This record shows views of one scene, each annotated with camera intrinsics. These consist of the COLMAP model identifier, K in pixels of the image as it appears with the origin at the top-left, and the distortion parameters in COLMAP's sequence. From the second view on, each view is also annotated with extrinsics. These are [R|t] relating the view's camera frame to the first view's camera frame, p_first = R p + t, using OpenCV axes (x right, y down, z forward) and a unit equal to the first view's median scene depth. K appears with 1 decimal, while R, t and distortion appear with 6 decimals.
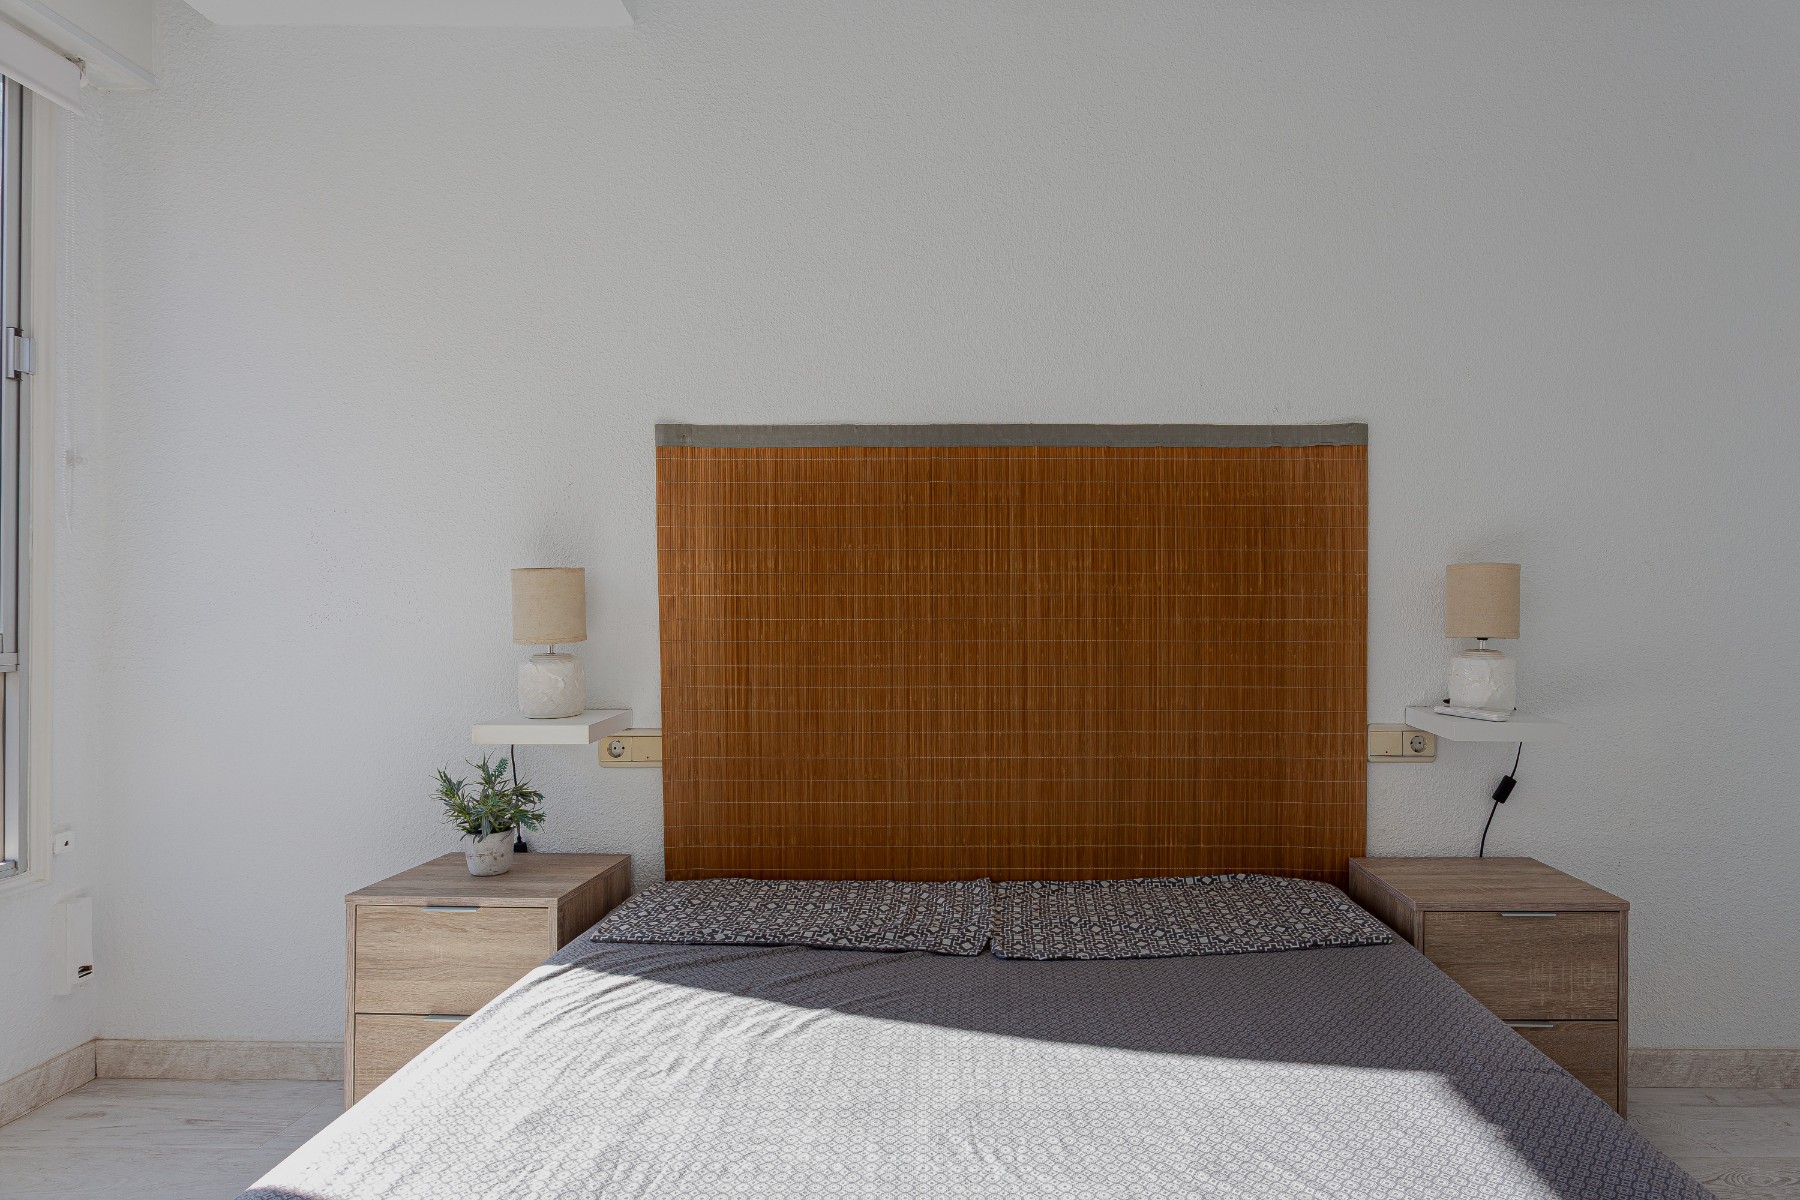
lens RADIAL K [[956.5, 0, 900.0], [0, 956.5, 600.0], [0, 0, 1]] dist [0.001307, 0.000282]
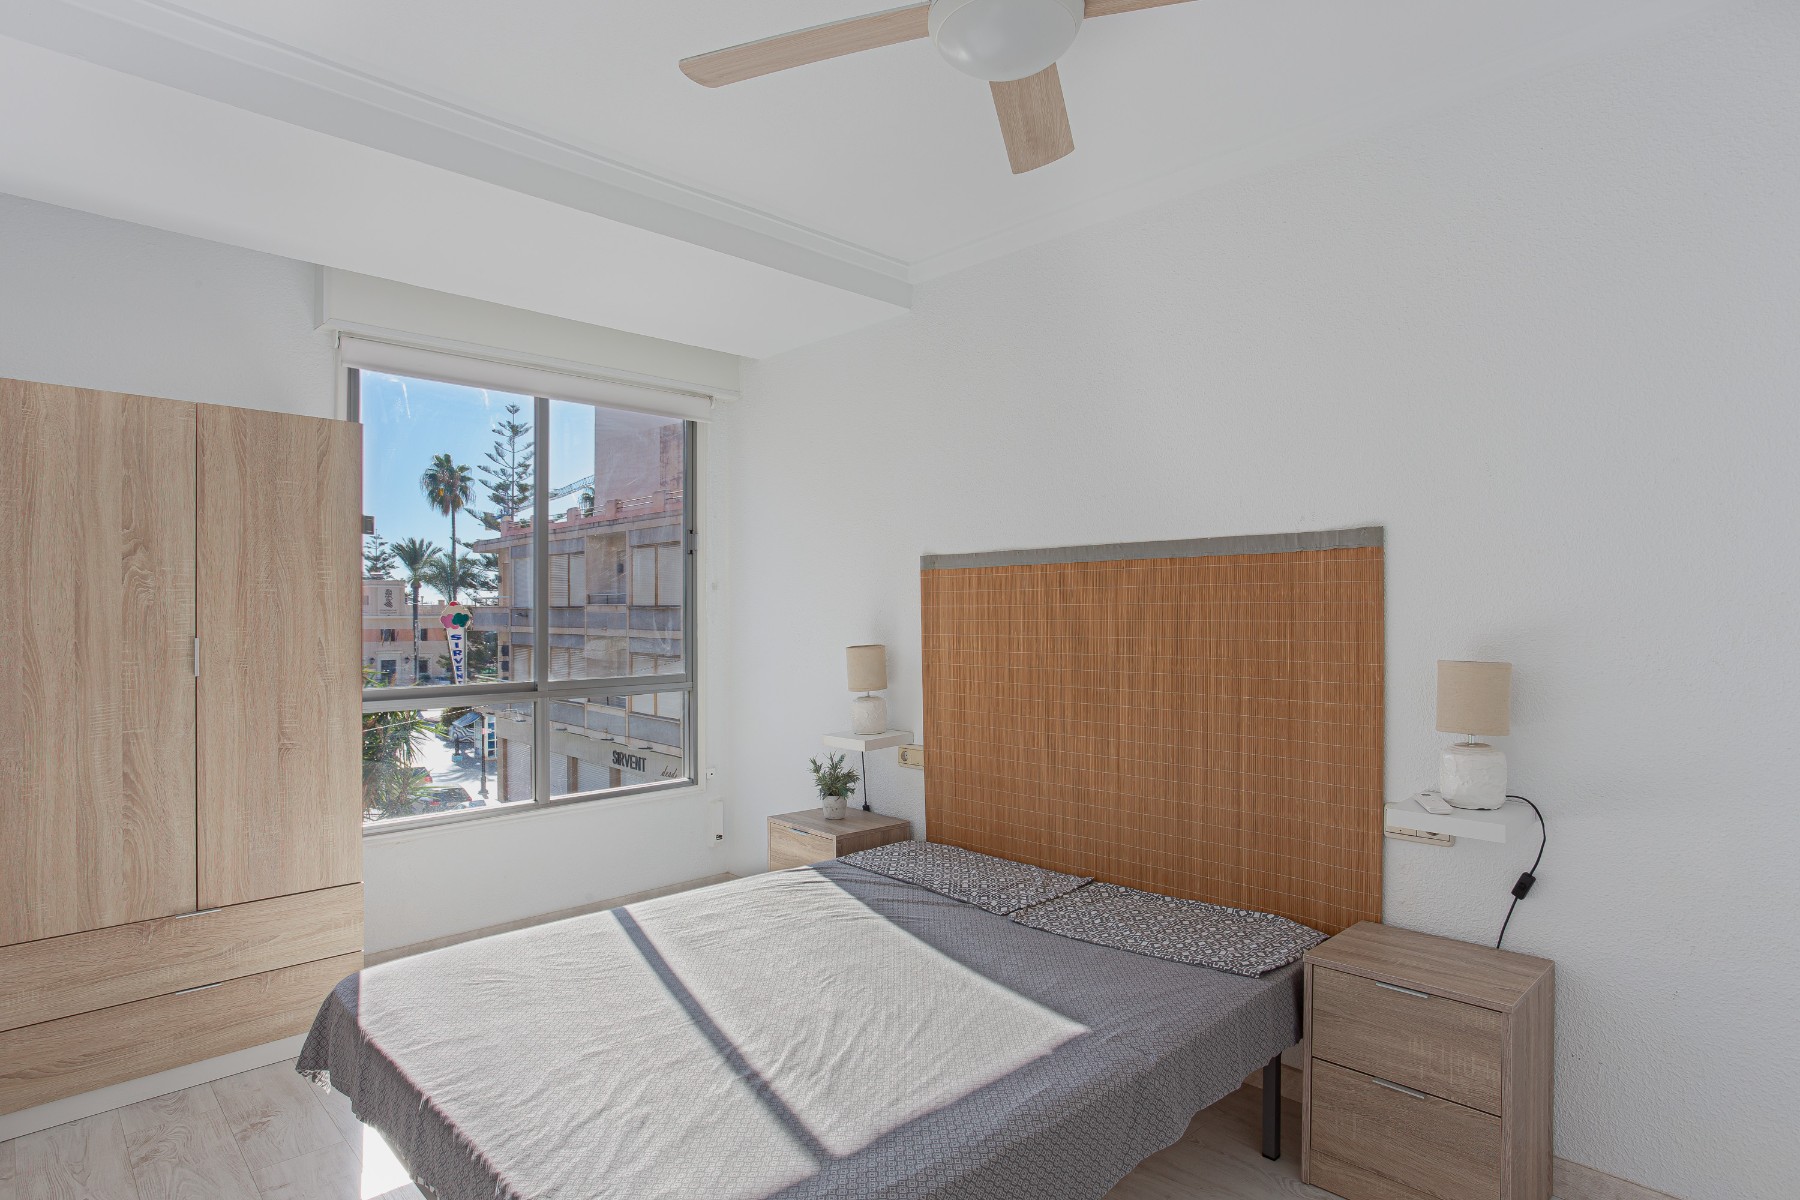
lens RADIAL K [[913.2, 0, 900.0], [0, 913.2, 600.0], [0, 0, 1]] dist [-0.018602, 0.000205]
pose [[0.711375, -0.018038, -0.702581, 0.830522], [0.016559, 0.999823, -0.008903, -0.101108], [0.702617, -0.005301, 0.711548, -0.121096]]
